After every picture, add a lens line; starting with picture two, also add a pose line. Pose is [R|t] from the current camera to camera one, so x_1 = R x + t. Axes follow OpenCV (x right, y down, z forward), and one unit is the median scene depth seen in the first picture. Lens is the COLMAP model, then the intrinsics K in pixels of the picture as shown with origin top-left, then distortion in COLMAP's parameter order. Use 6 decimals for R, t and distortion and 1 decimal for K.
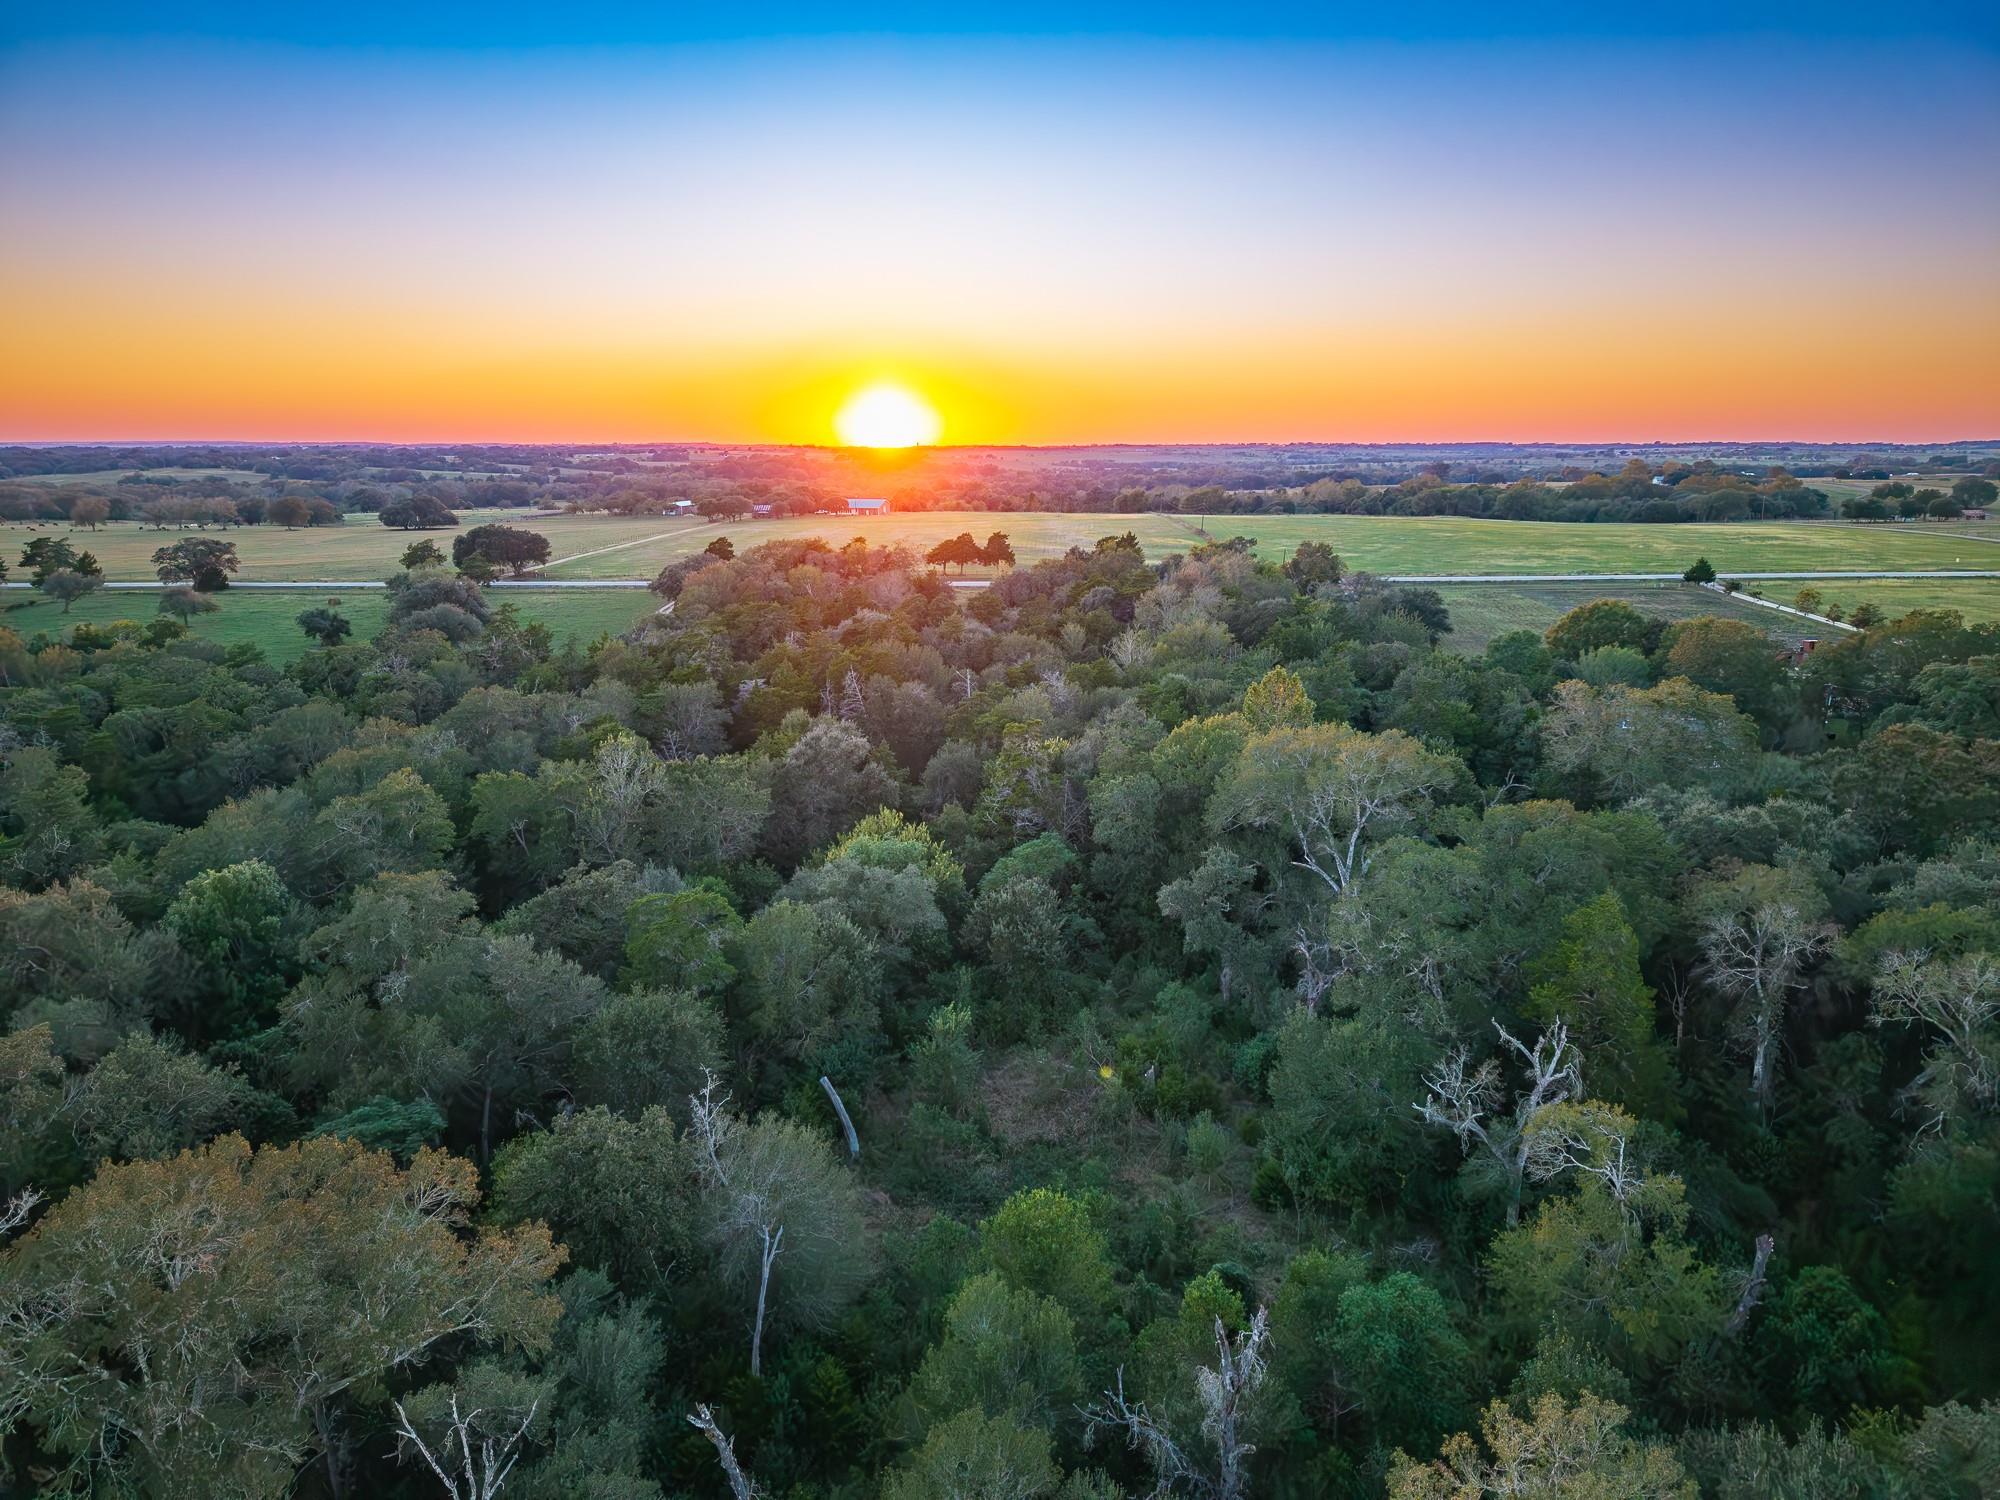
lens RADIAL K [[1413.2, 0, 1000.0], [0, 1413.2, 750.0], [0, 0, 1]] dist [-0.005312, -0.004825]
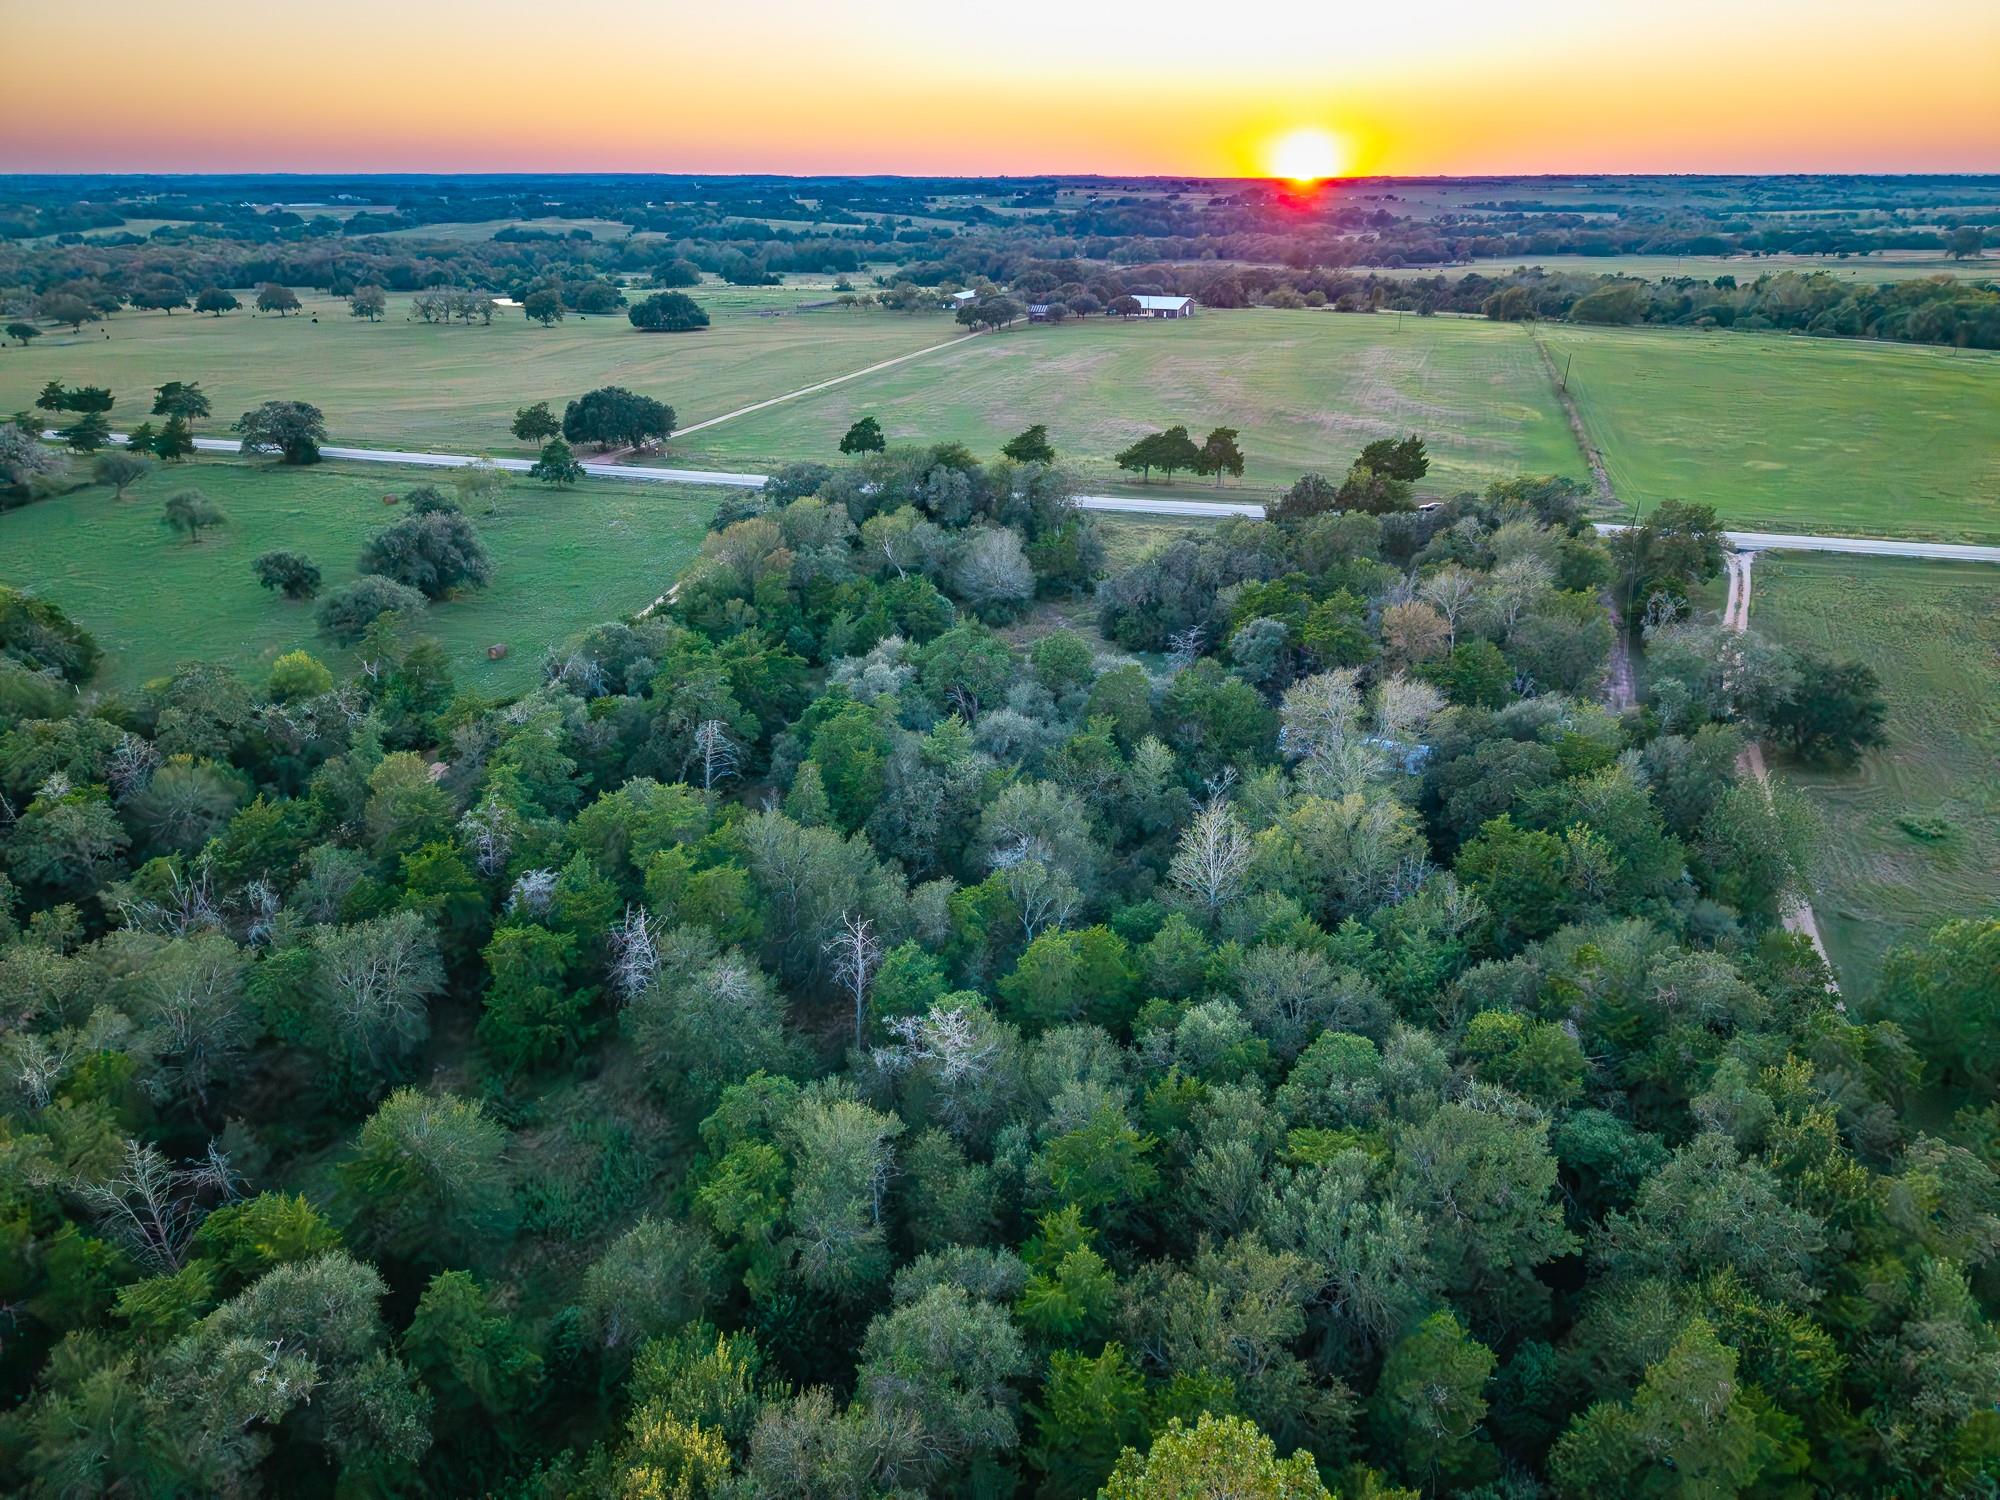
lens RADIAL K [[1413.2, 0, 1000.0], [0, 1413.2, 750.0], [0, 0, 1]] dist [-0.005312, -0.004825]
pose [[0.961645, 0.095701, -0.257060, 0.055454], [-0.048074, 0.981459, 0.185547, -0.075616], [0.270051, -0.166072, 0.948416, 0.167386]]
